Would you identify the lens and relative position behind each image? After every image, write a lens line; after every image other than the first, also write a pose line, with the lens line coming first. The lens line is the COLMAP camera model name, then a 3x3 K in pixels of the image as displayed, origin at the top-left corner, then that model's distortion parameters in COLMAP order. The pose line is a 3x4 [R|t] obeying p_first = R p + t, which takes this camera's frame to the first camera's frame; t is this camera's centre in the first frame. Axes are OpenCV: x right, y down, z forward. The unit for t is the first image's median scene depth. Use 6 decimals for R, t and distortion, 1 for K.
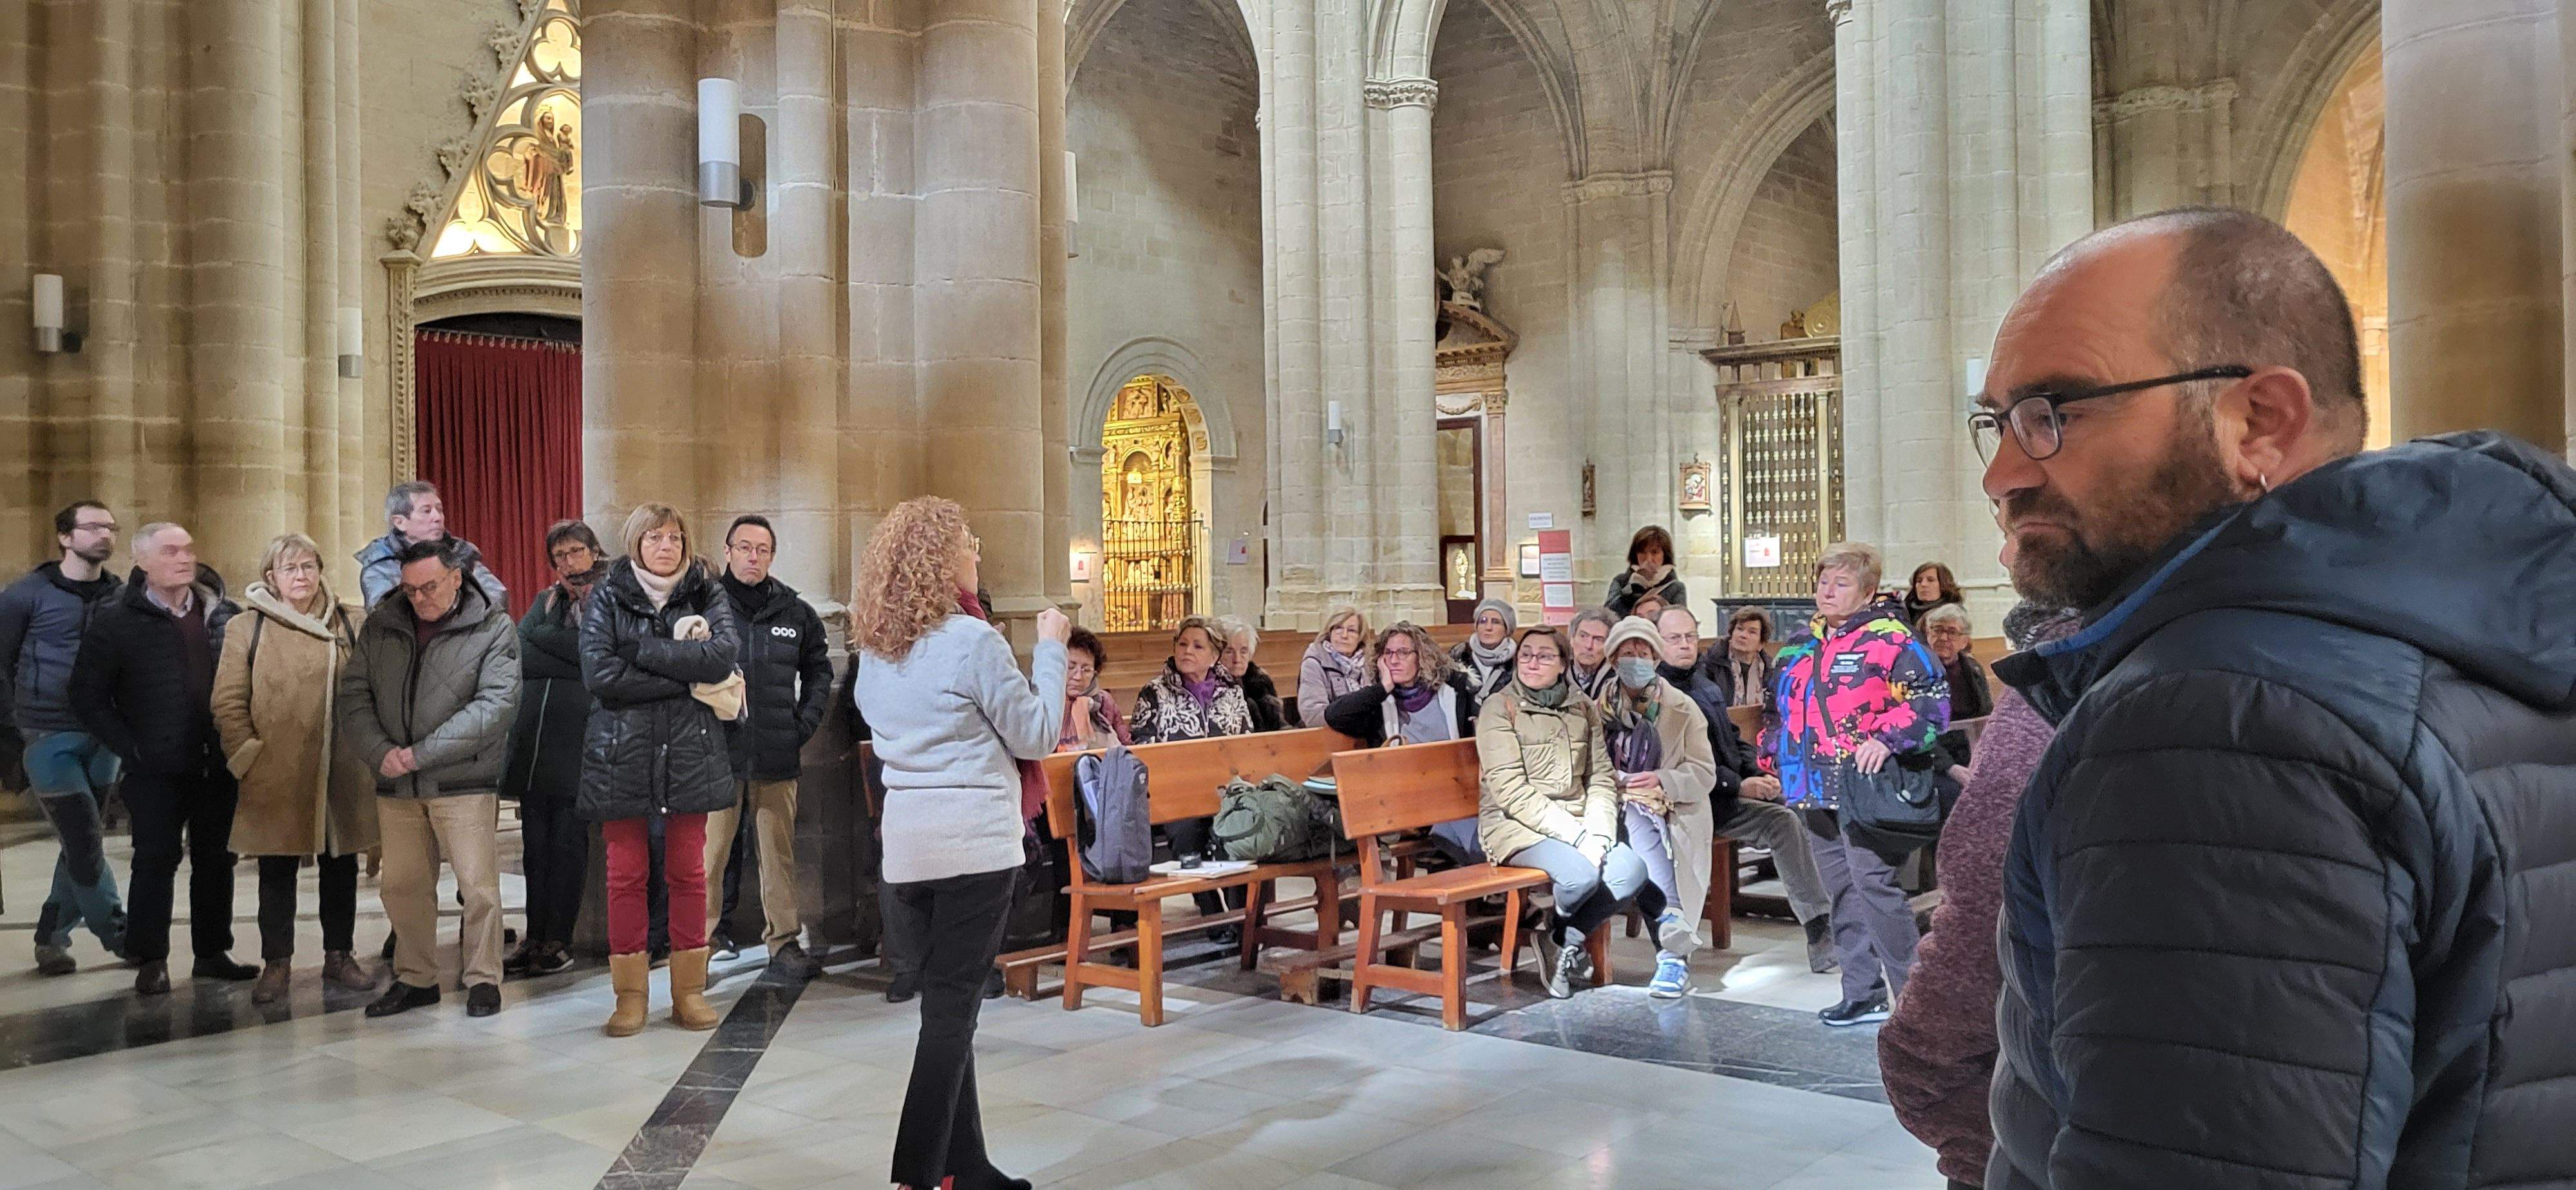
lens RADIAL K [[1960.6, 0, 1290.2], [0, 1960.6, 561.3], [0, 0, 1]] dist [0.051300, -0.038870]
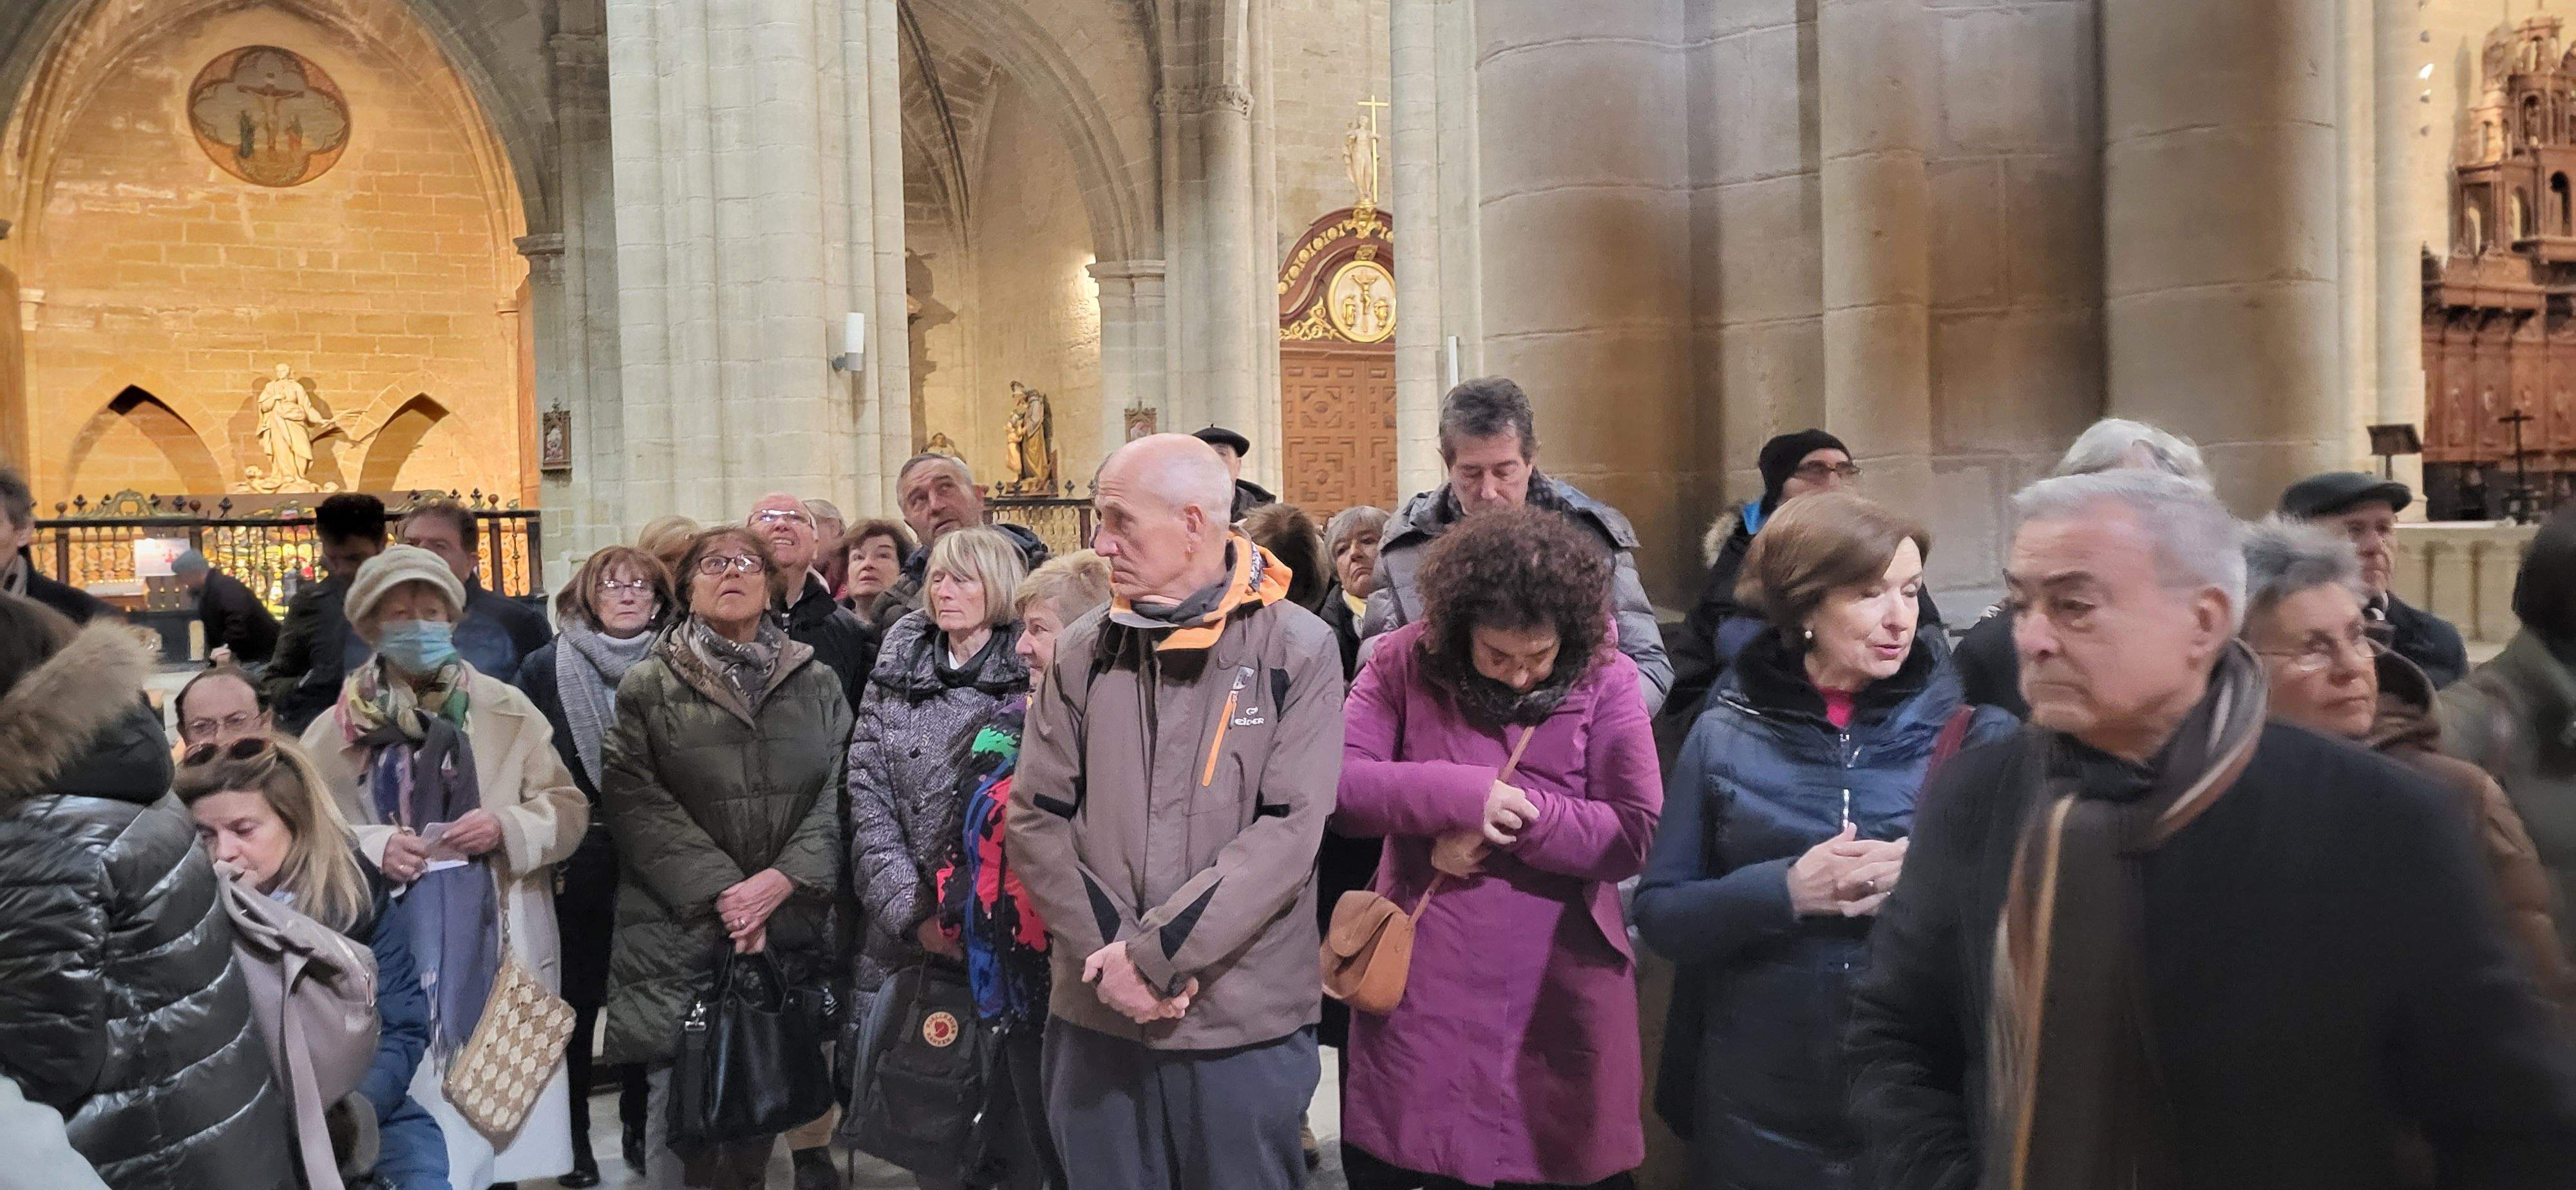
lens RADIAL K [[1960.6, 0, 1277.9], [0, 1960.6, 577.3], [0, 0, 1]] dist [0.051300, -0.038870]
pose [[0.396044, -0.024698, 0.917899, -0.080977], [0.013495, 0.999687, 0.021076, -0.003996], [-0.918132, 0.004040, 0.396253, 0.151364]]
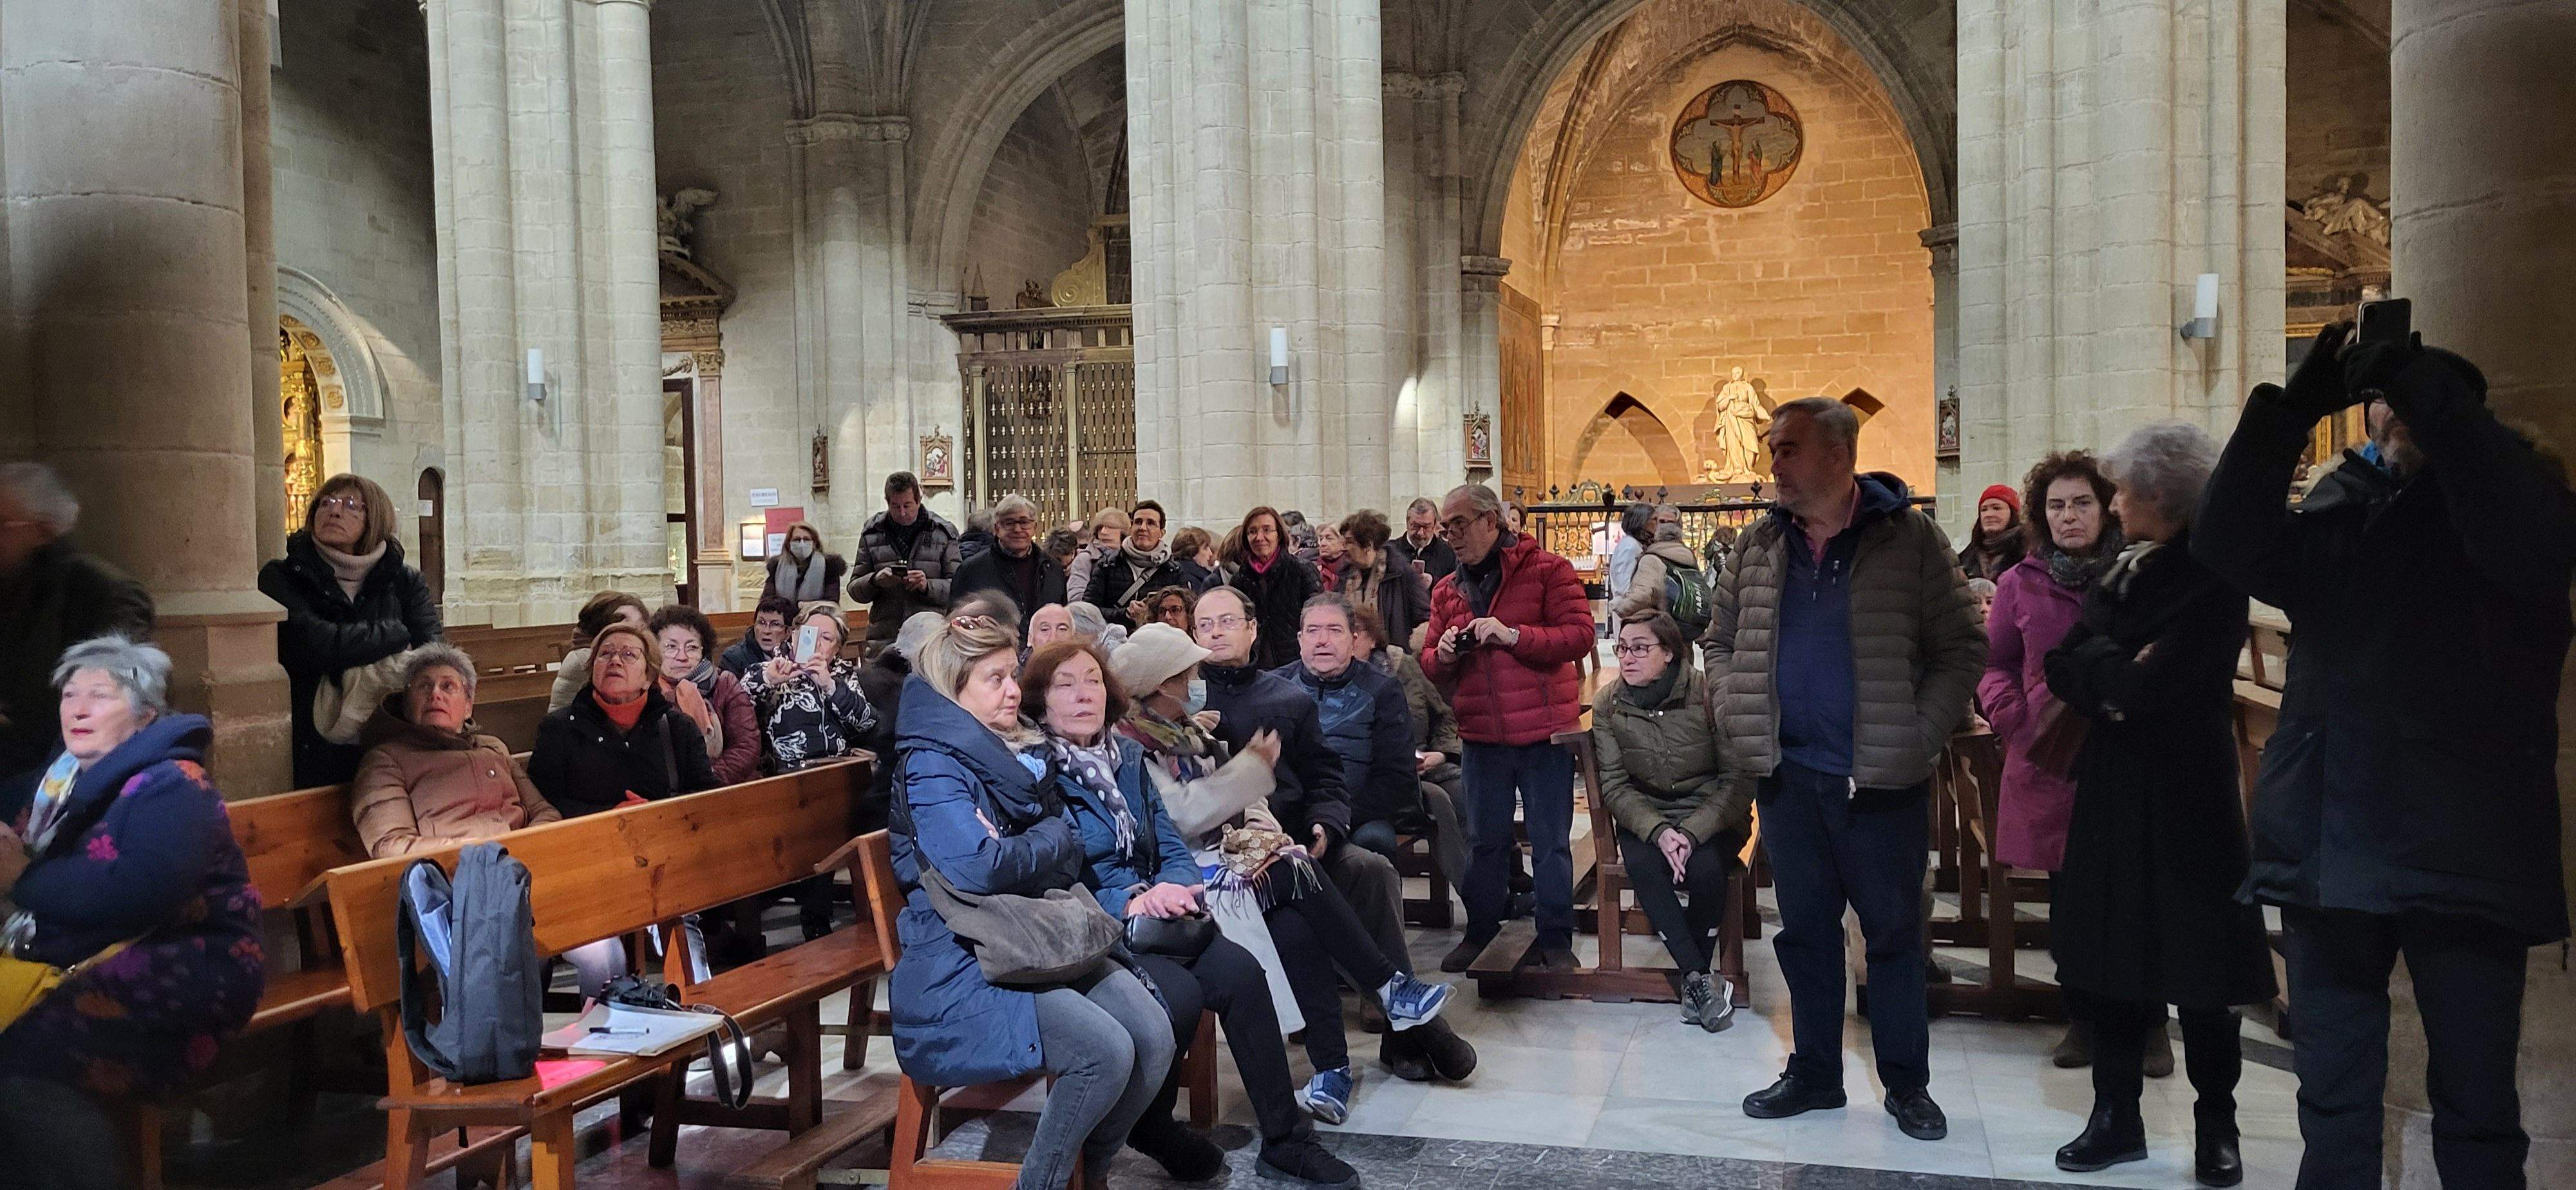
lens RADIAL K [[1960.6, 0, 1294.0], [0, 1960.6, 584.7], [0, 0, 1]] dist [0.051300, -0.038870]
pose [[0.910748, -0.010423, 0.412830, -0.030671], [0.001974, 0.999780, 0.020887, 0.001339], [-0.412957, -0.018208, 0.910568, 0.101627]]
